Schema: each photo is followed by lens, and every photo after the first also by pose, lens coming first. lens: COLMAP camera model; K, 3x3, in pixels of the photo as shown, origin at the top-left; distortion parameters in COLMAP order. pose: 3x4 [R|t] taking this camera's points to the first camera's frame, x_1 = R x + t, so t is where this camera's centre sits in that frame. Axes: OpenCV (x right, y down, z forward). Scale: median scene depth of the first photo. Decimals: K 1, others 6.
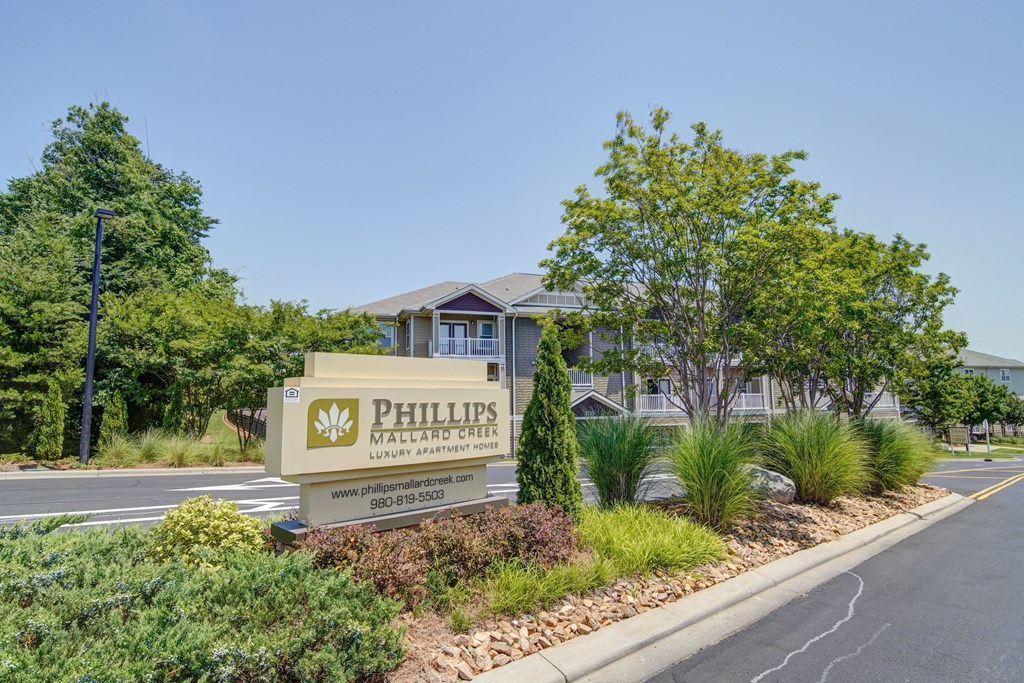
lens RADIAL K [[556.1, 0, 512.0], [0, 556.1, 341.5], [0, 0, 1]] dist [0.007028, 0.000188]
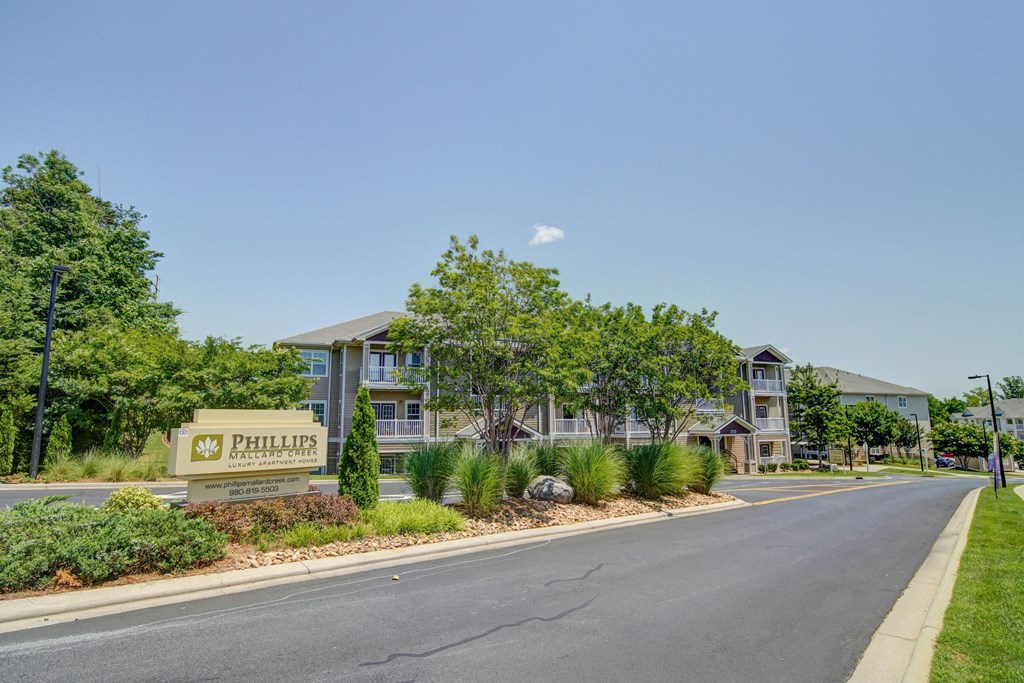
lens RADIAL K [[556.1, 0, 512.0], [0, 556.1, 341.5], [0, 0, 1]] dist [0.007028, 0.000188]
pose [[0.997162, 0.017269, 0.073284, 0.151714], [-0.014647, 0.999239, -0.036161, -0.042739], [-0.073853, 0.034985, 0.996655, -0.259496]]
